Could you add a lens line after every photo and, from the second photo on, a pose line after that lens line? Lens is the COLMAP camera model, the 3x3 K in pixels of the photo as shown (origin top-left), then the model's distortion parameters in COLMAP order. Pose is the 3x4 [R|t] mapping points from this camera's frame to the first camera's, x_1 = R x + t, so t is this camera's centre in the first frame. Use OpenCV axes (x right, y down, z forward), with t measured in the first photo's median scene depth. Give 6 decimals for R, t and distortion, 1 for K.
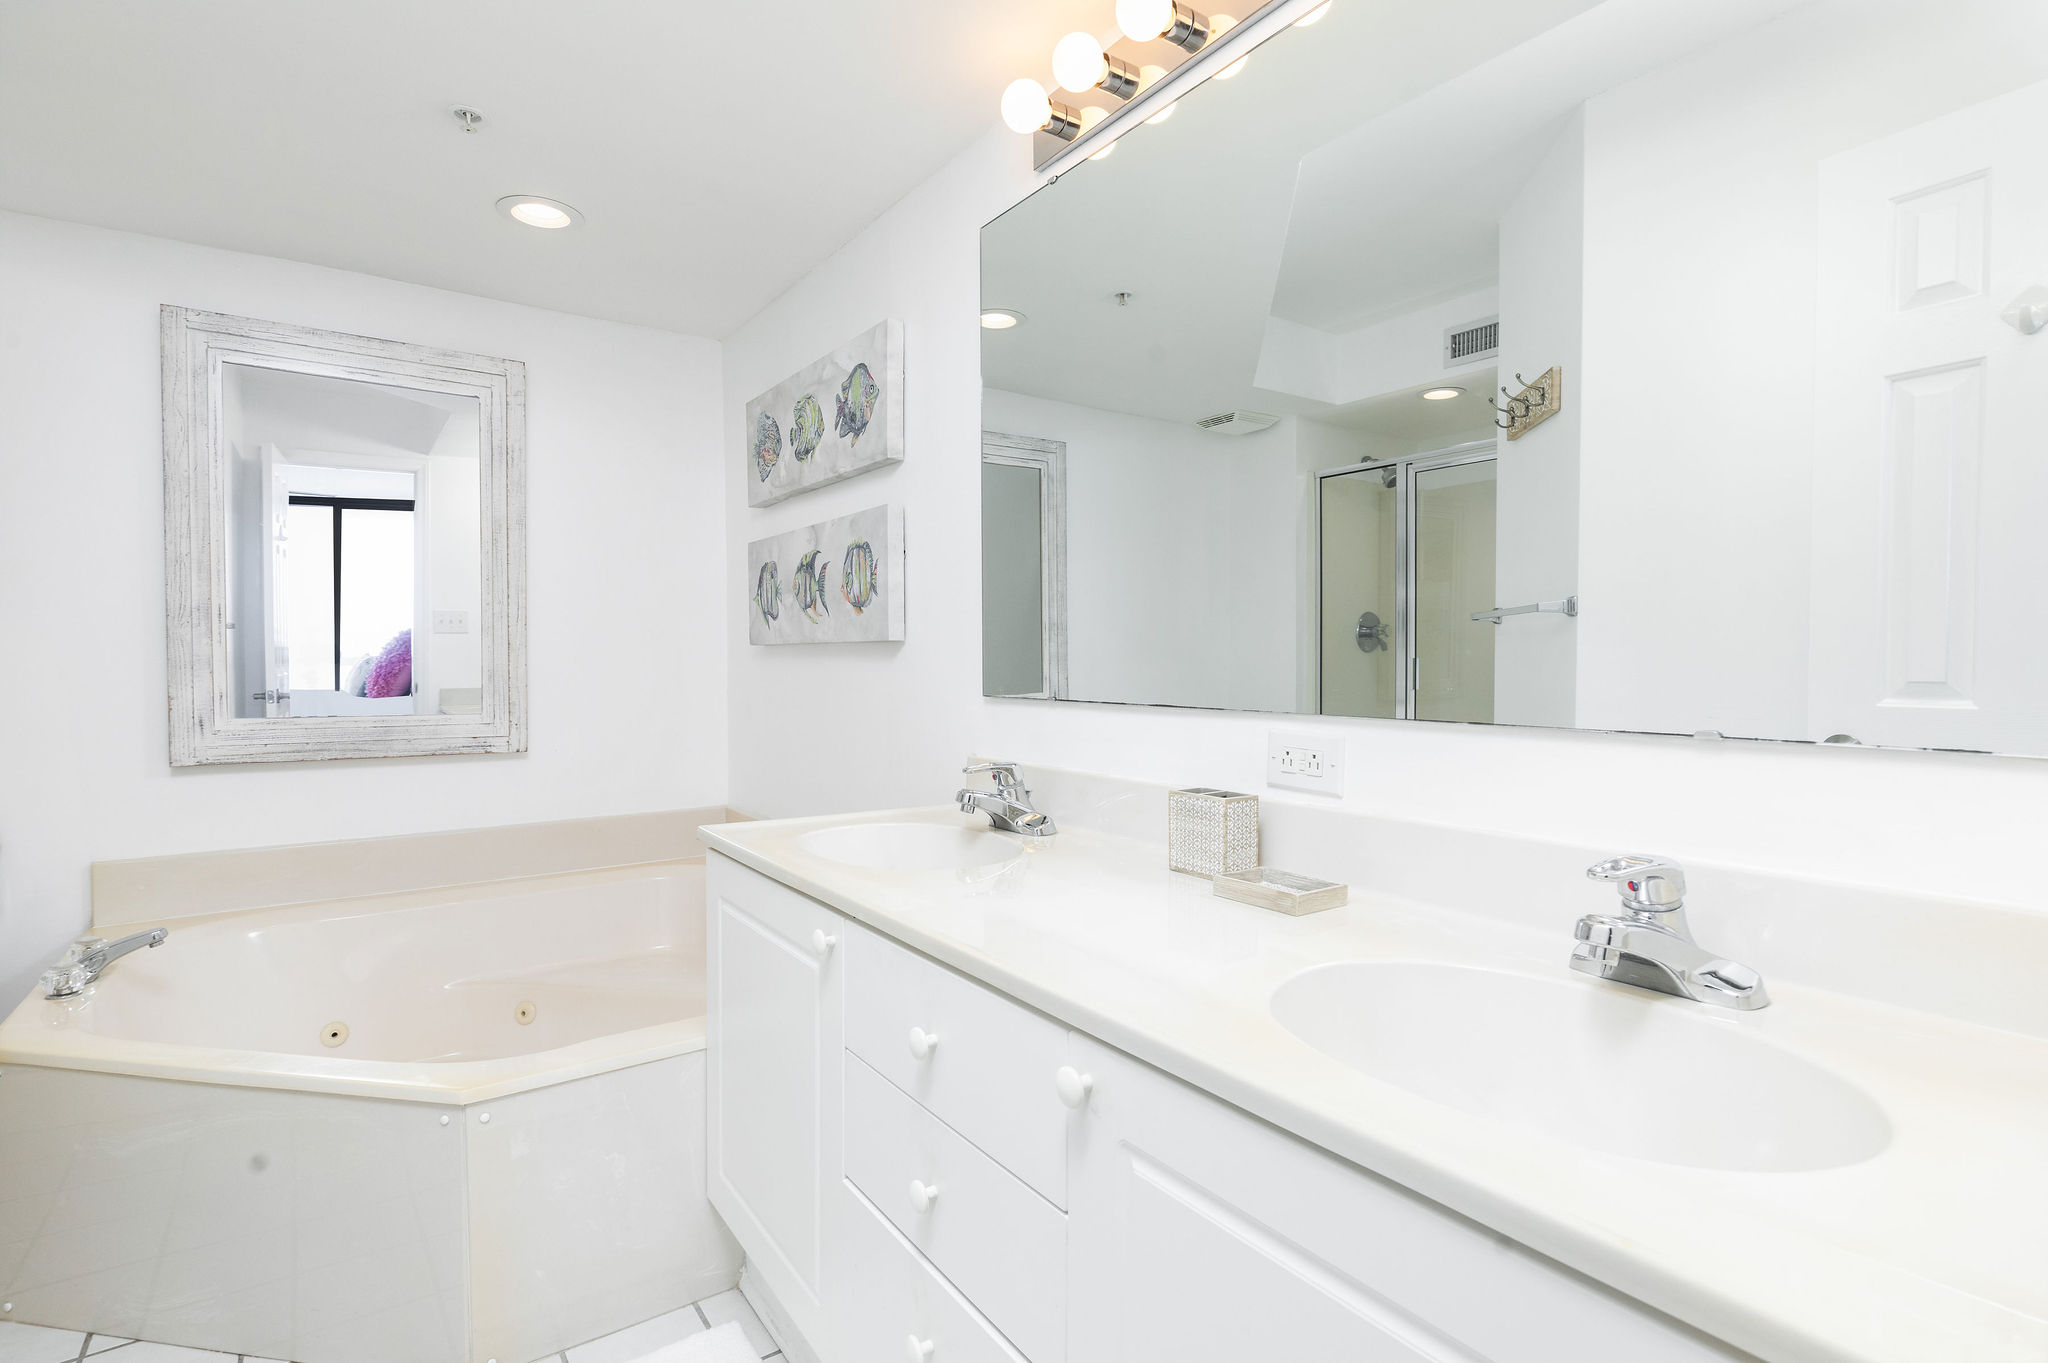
lens RADIAL K [[1025.8, 0, 1028.1], [0, 1025.8, 678.4], [0, 0, 1]] dist [-0.003267, -0.000306]
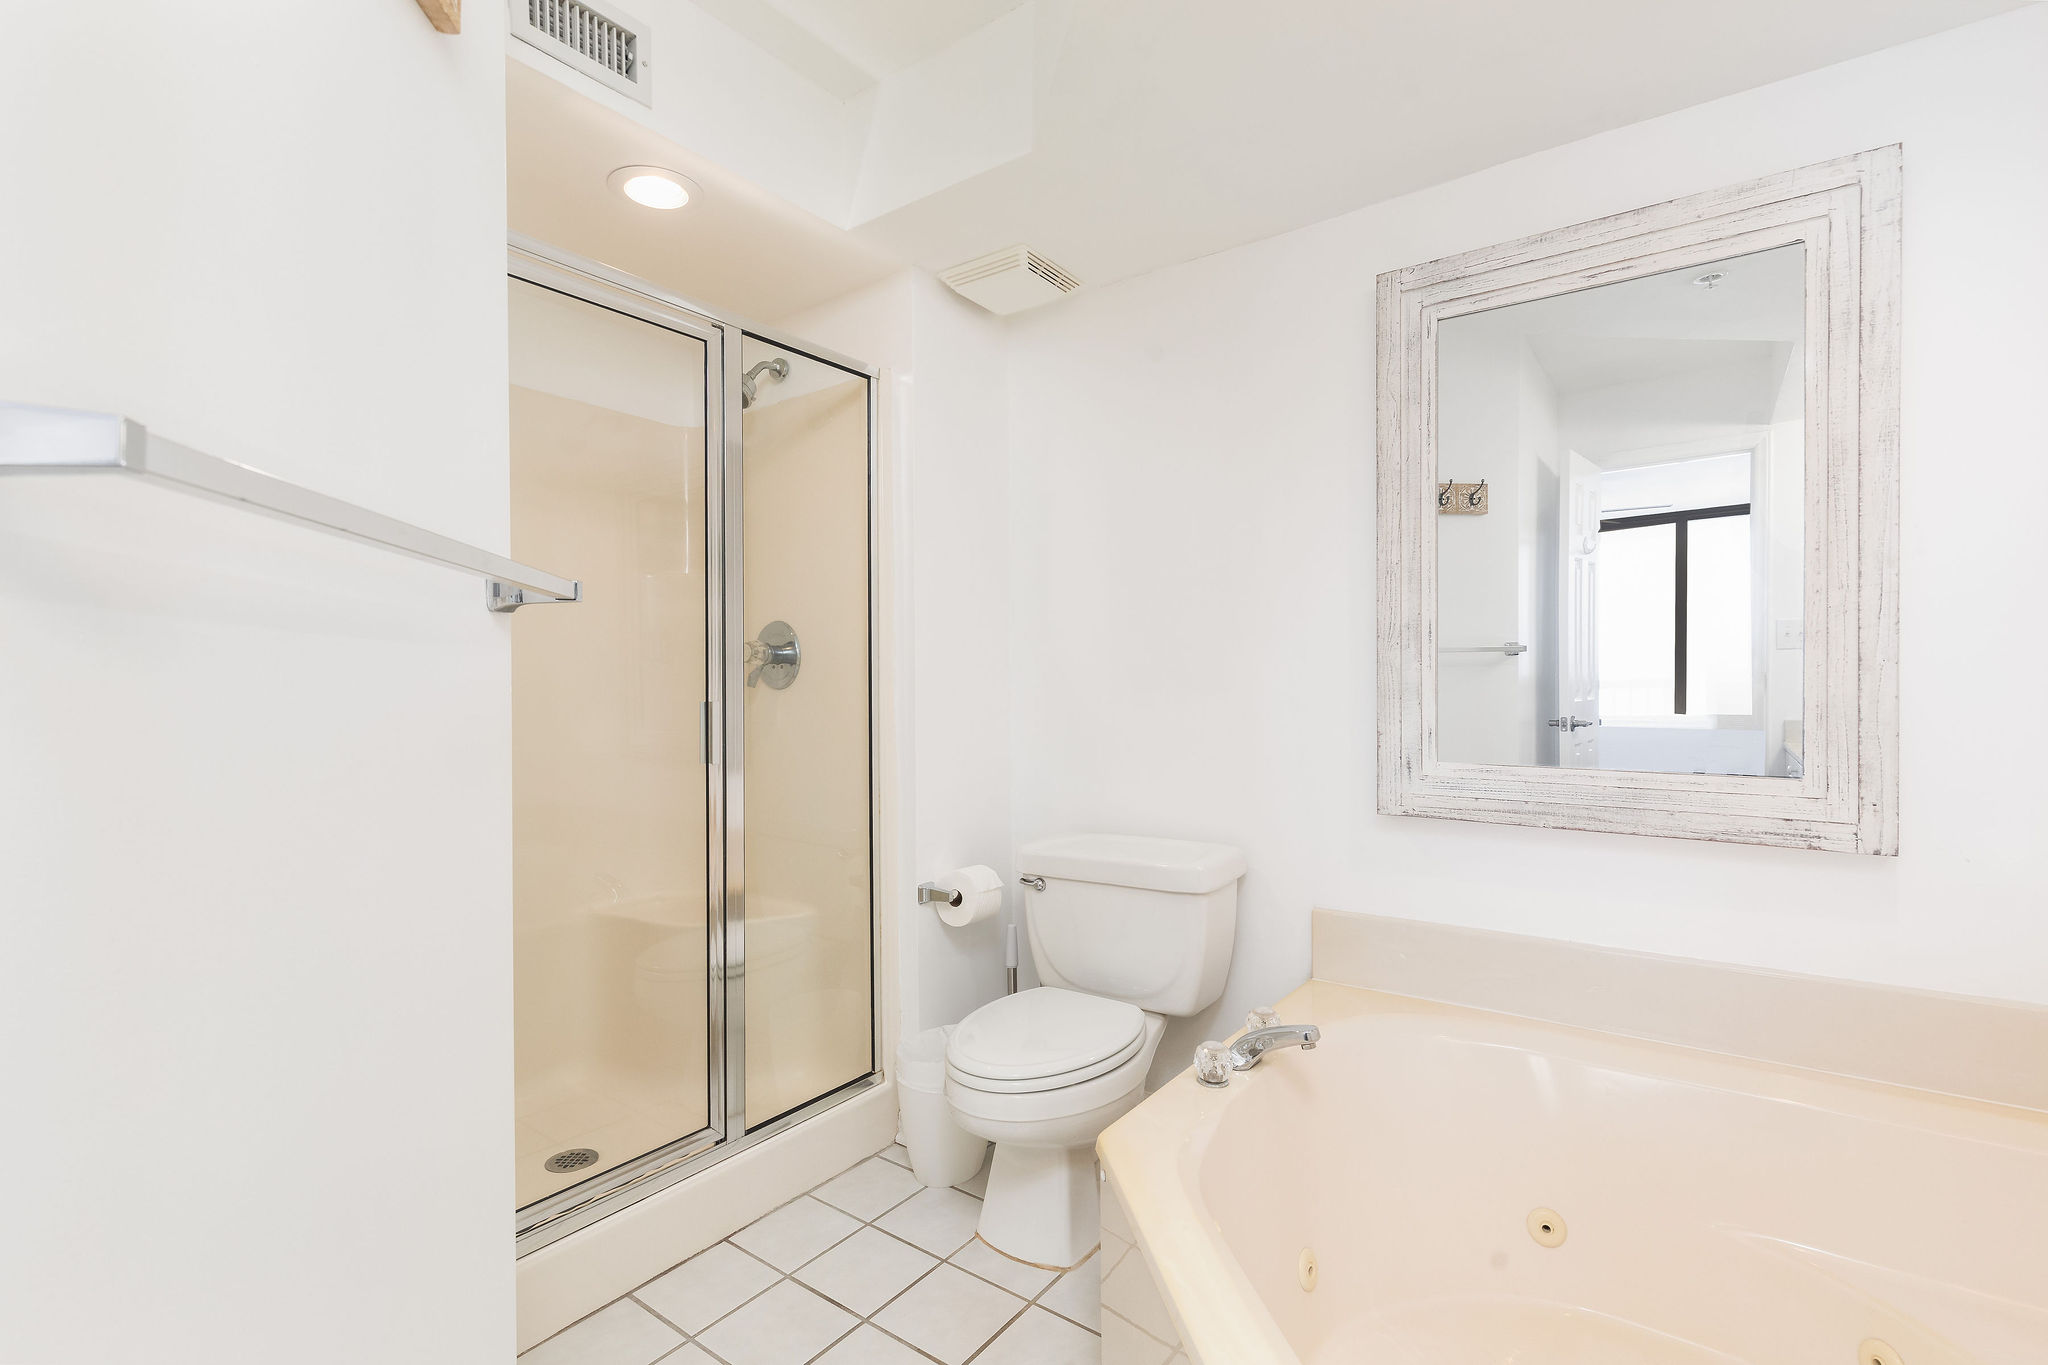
lens RADIAL K [[926.0, 0, 1026.7], [0, 926.0, 694.0], [0, 0, 1]] dist [0.004784, -0.001267]
pose [[0.340020, 0.001507, -0.940417, -0.196496], [-0.018892, 0.999808, -0.005229, -0.003620], [0.940228, 0.019545, 0.339983, 0.426761]]
